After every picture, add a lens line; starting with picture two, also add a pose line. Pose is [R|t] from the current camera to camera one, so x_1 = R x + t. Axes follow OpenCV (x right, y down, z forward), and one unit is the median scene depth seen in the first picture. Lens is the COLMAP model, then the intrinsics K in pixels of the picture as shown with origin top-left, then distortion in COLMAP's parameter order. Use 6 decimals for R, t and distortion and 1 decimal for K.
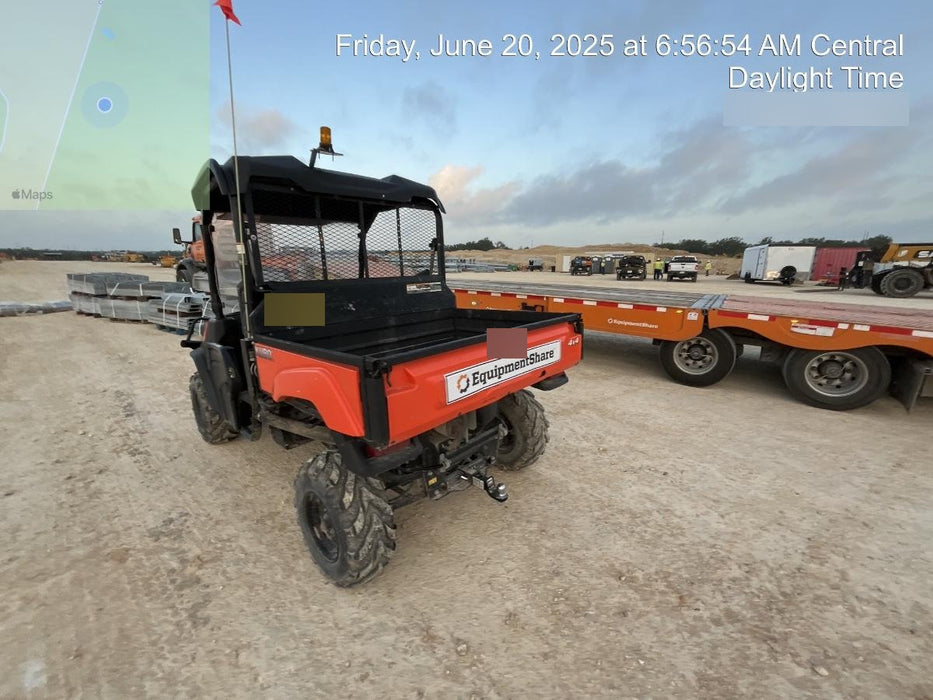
lens RADIAL K [[377.0, 0, 467.3], [0, 377.0, 350.7], [0, 0, 1]] dist [-0.005175, 0.000145]
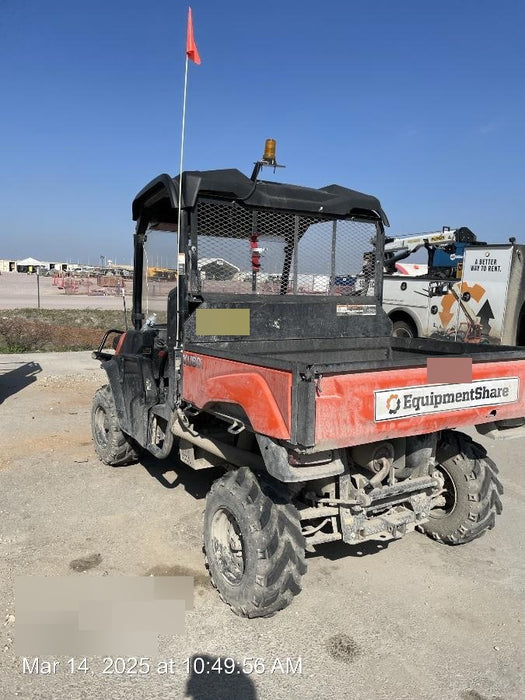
lens RADIAL K [[515.7, 0, 262.8], [0, 515.7, 361.4], [0, 0, 1]] dist [0.040970, -0.005402]
pose [[0.959912, 0.080388, -0.268528, 0.010671], [-0.104399, 0.991601, -0.076345, 0.082179], [0.260135, 0.101318, 0.960242, -0.242564]]
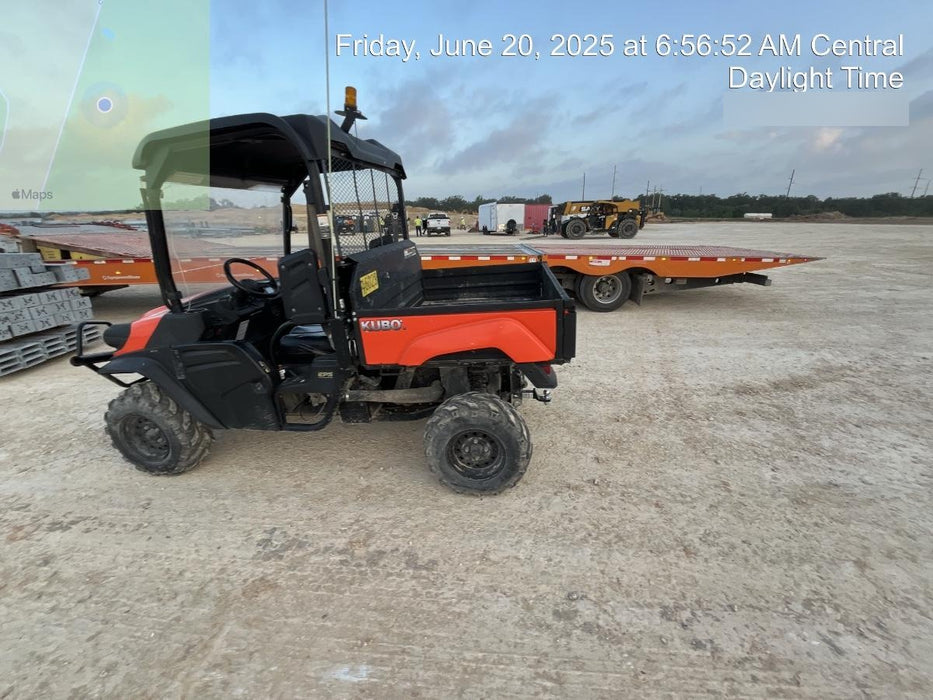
lens RADIAL K [[377.0, 0, 467.6], [0, 377.0, 349.4], [0, 0, 1]] dist [-0.005175, 0.000145]
pose [[0.809612, -0.215205, 0.546091, -0.799280], [0.160681, 0.976083, 0.146437, -0.037134], [-0.564544, -0.030811, 0.824827, 0.023749]]
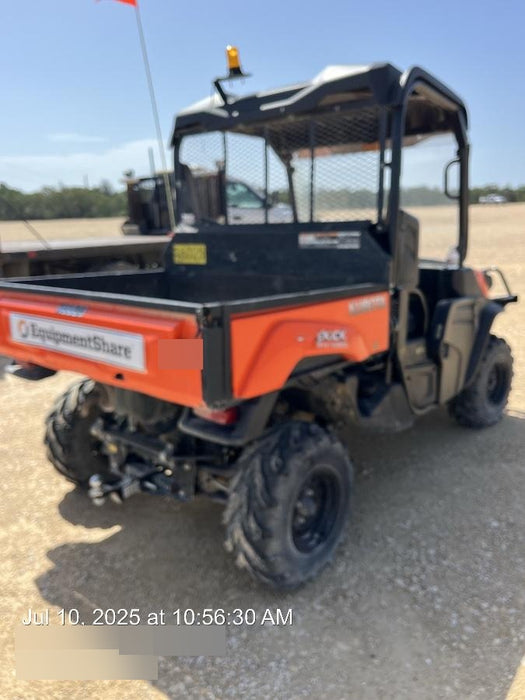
lens RADIAL K [[568.3, 0, 265.5], [0, 568.3, 351.9], [0, 0, 1]] dist [-0.004765, 0.000587]
pose [[0.034692, 0.241368, -0.969813, 1.087442], [-0.196435, 0.953115, 0.230186, -0.240783], [0.979903, 0.182519, 0.080478, 1.097849]]
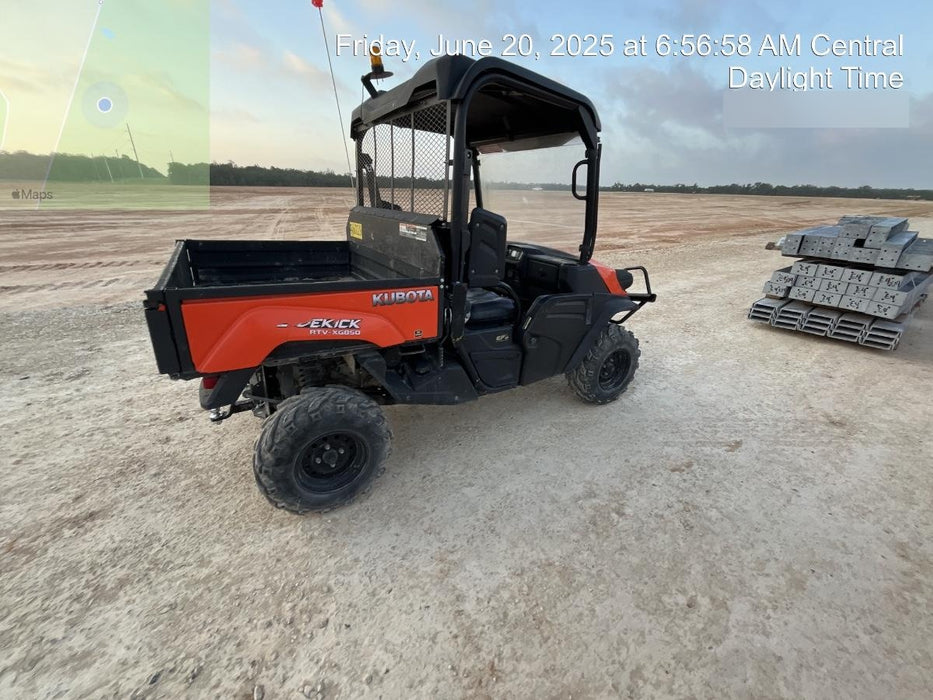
lens RADIAL K [[377.0, 0, 468.2], [0, 377.0, 349.6], [0, 0, 1]] dist [-0.005175, 0.000145]
pose [[-0.264100, 0.369806, -0.890783, 0.731680], [-0.246322, 0.867086, 0.432998, -0.392725], [0.932511, 0.333774, -0.137906, 1.627207]]
